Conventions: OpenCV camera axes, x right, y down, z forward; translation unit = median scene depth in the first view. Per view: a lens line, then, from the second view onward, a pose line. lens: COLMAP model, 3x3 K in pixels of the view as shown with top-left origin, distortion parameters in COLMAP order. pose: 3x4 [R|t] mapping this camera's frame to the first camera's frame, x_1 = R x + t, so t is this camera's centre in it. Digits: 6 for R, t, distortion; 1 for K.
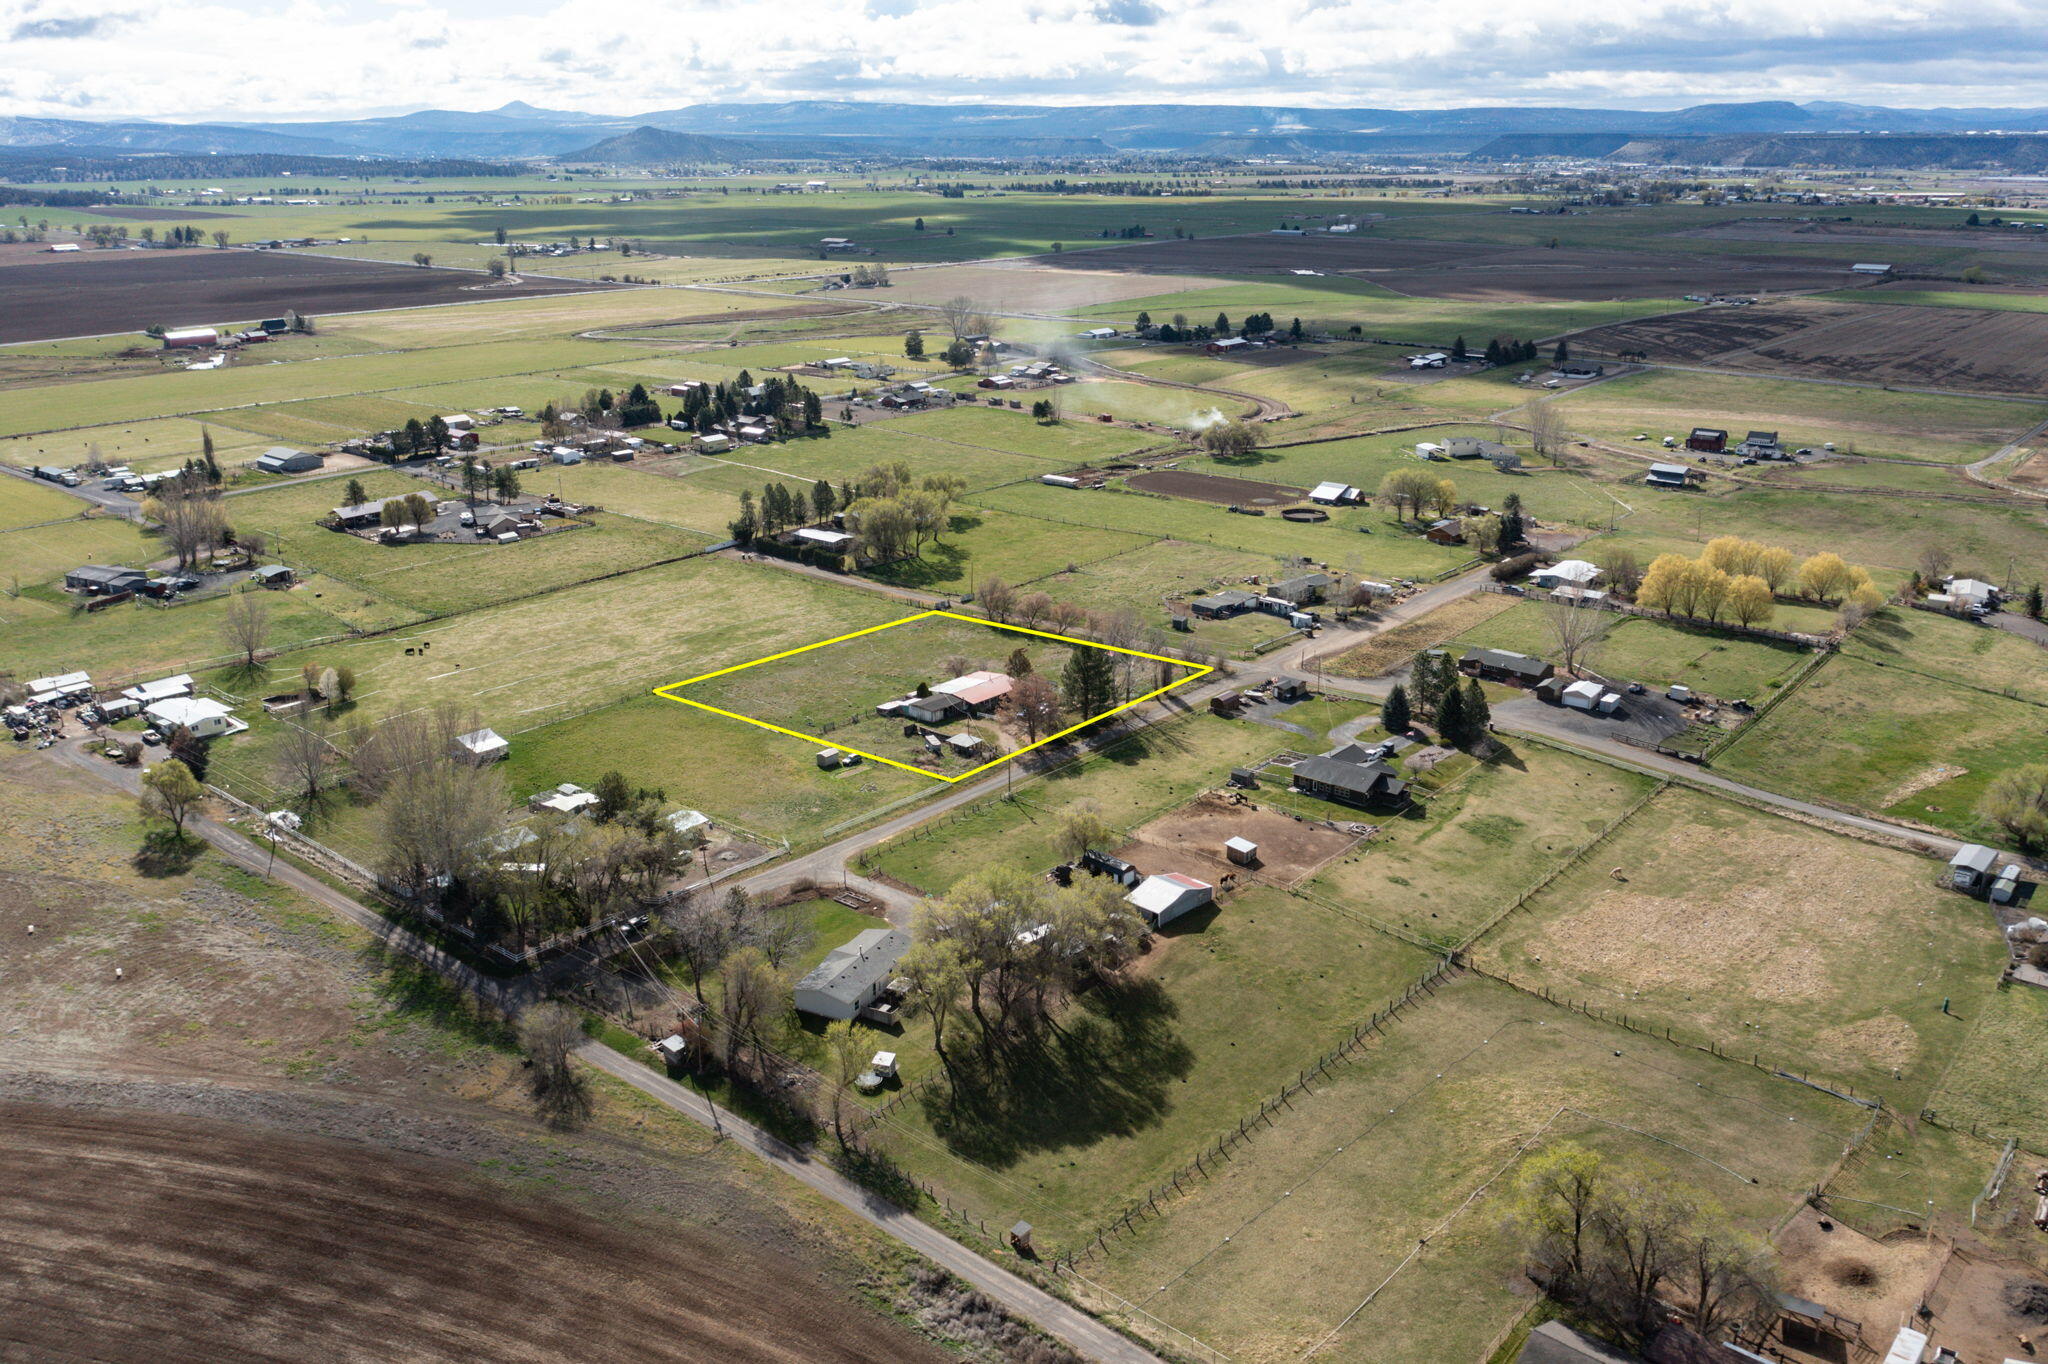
lens RADIAL K [[1640.3, 0, 1039.8], [0, 1640.3, 683.3], [0, 0, 1]] dist [-0.017703, 0.006500]
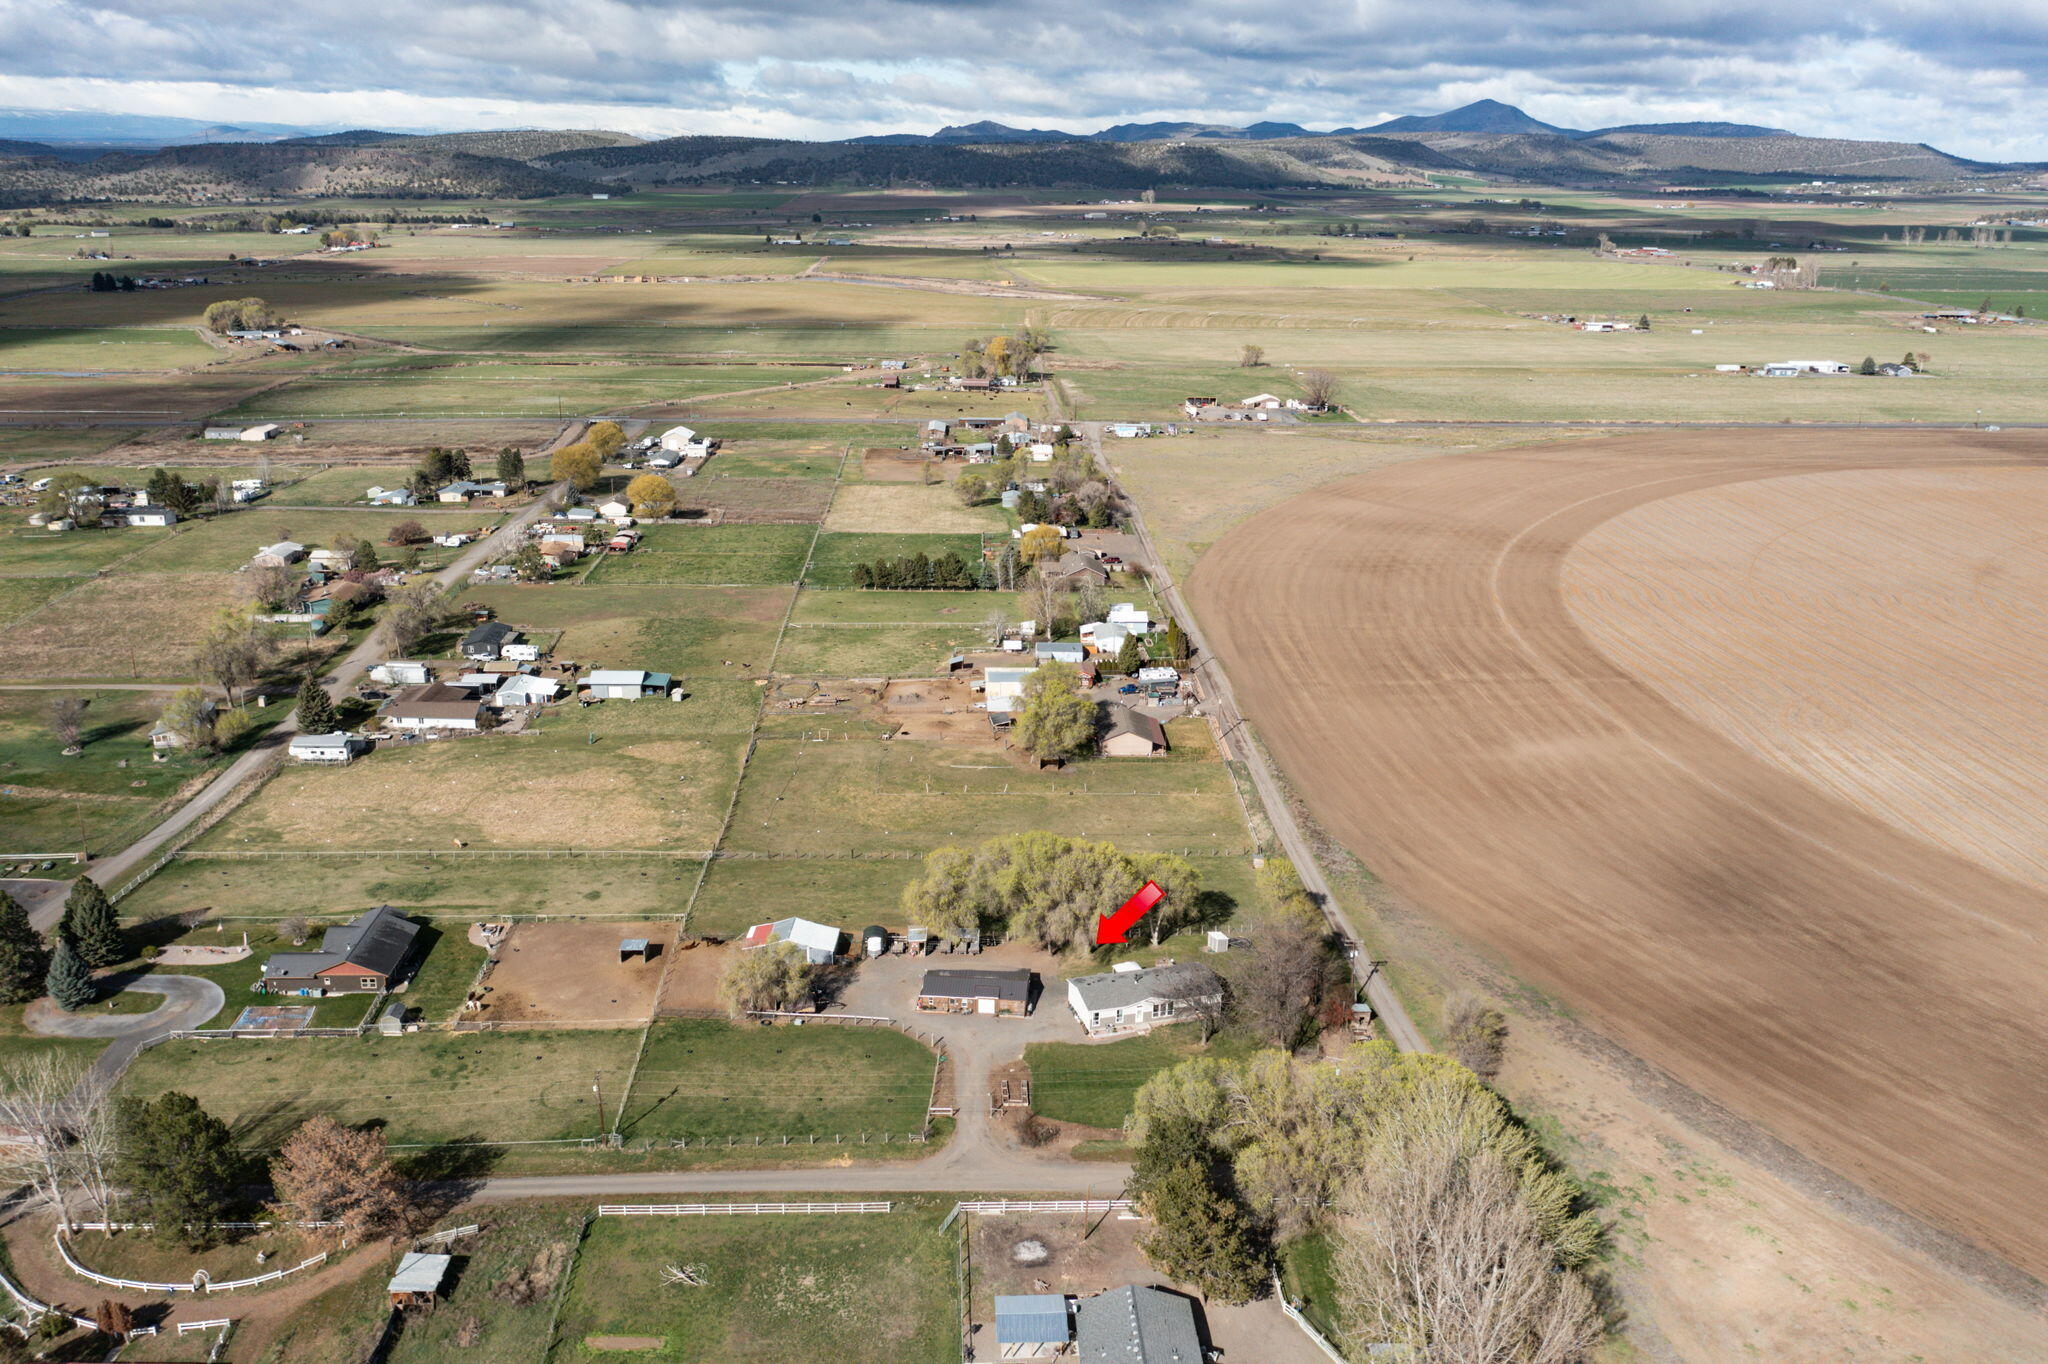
lens RADIAL K [[1640.3, 0, 1039.8], [0, 1640.3, 683.3], [0, 0, 1]] dist [-0.017703, 0.006500]
pose [[-0.691280, -0.222018, 0.687634, -0.559025], [0.219751, 0.841959, 0.492762, -0.376019], [-0.688362, 0.491744, -0.533241, 1.191547]]
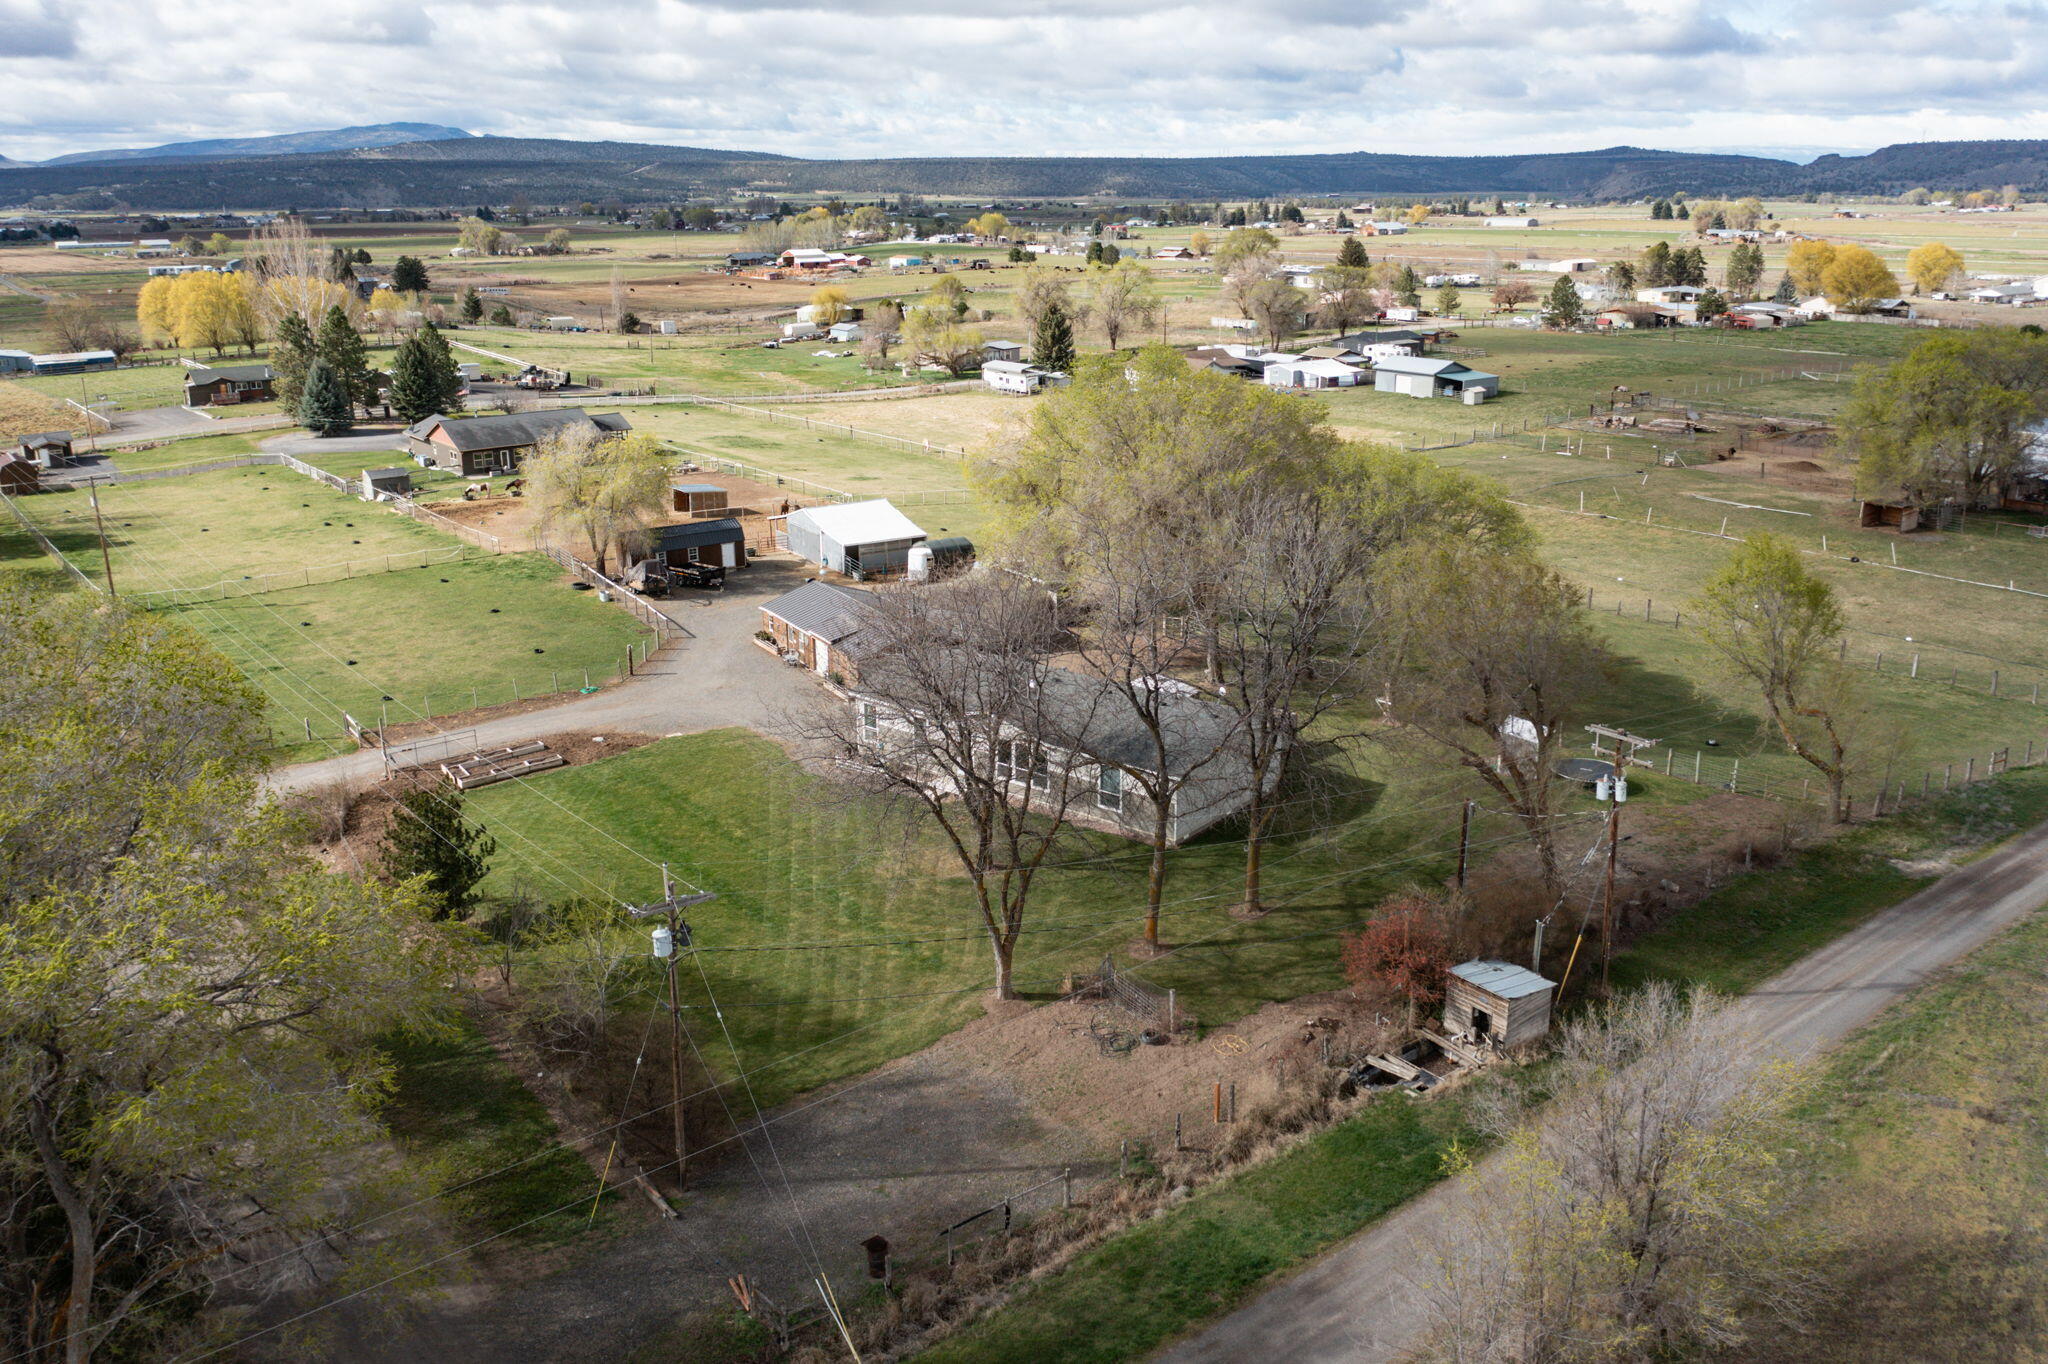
lens RADIAL K [[1614.9, 0, 1034.3], [0, 1614.9, 672.2], [0, 0, 1]] dist [-0.016816, -0.000808]
pose [[0.194763, -0.279775, 0.940103, -0.343688], [0.315084, 0.925504, 0.210154, 0.075759], [-0.928864, 0.255282, 0.268407, 0.743052]]
